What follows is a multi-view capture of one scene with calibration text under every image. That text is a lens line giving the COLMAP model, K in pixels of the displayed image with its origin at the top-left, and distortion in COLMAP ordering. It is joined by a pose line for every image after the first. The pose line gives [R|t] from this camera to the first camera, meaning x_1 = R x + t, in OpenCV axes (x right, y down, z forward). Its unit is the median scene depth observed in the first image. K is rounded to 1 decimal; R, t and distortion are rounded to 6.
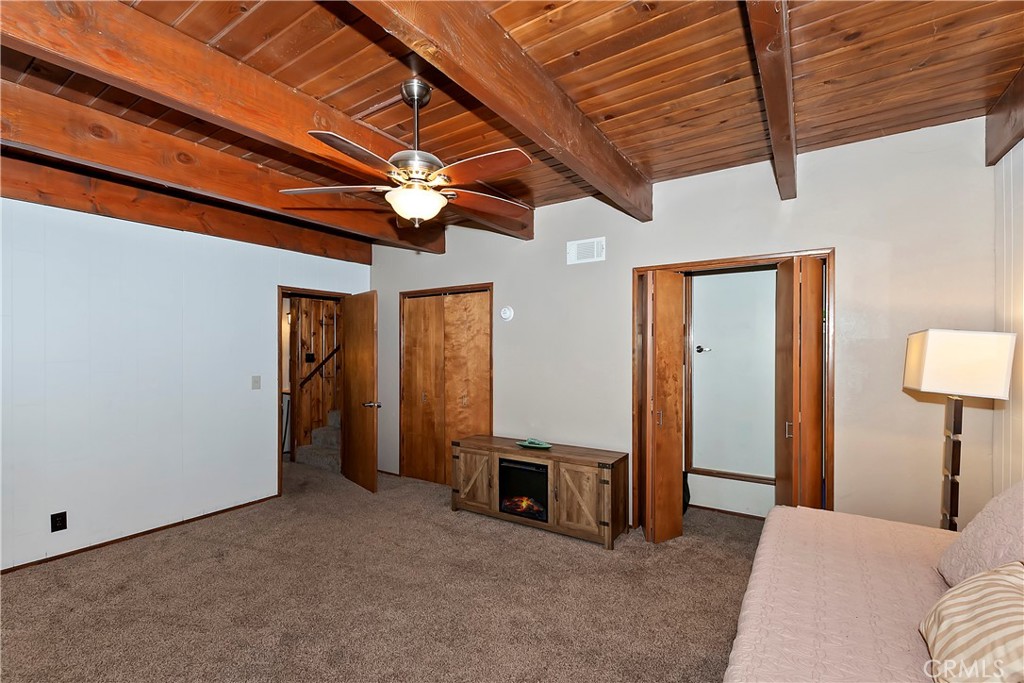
lens RADIAL K [[454.2, 0, 515.3], [0, 454.2, 355.1], [0, 0, 1]] dist [-0.000027, -0.005756]
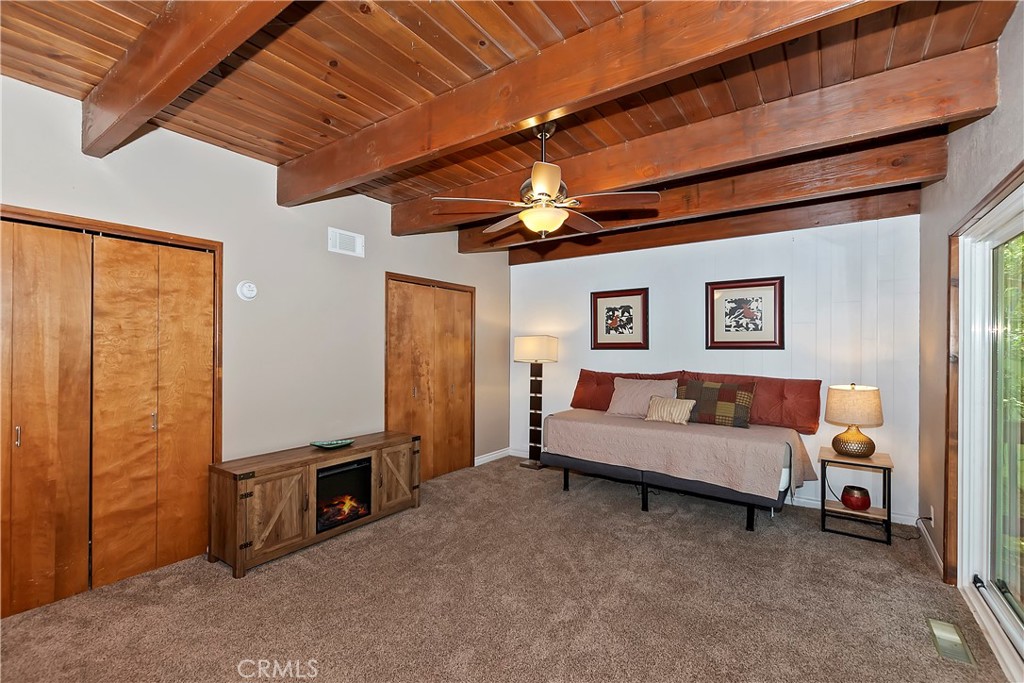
lens RADIAL K [[454.2, 0, 515.3], [0, 454.2, 355.1], [0, 0, 1]] dist [-0.000027, -0.005756]
pose [[0.012833, -0.014607, 0.999811, -0.868640], [0.009603, 0.999849, 0.014485, 0.007955], [-0.999872, 0.009416, 0.012972, 0.631187]]
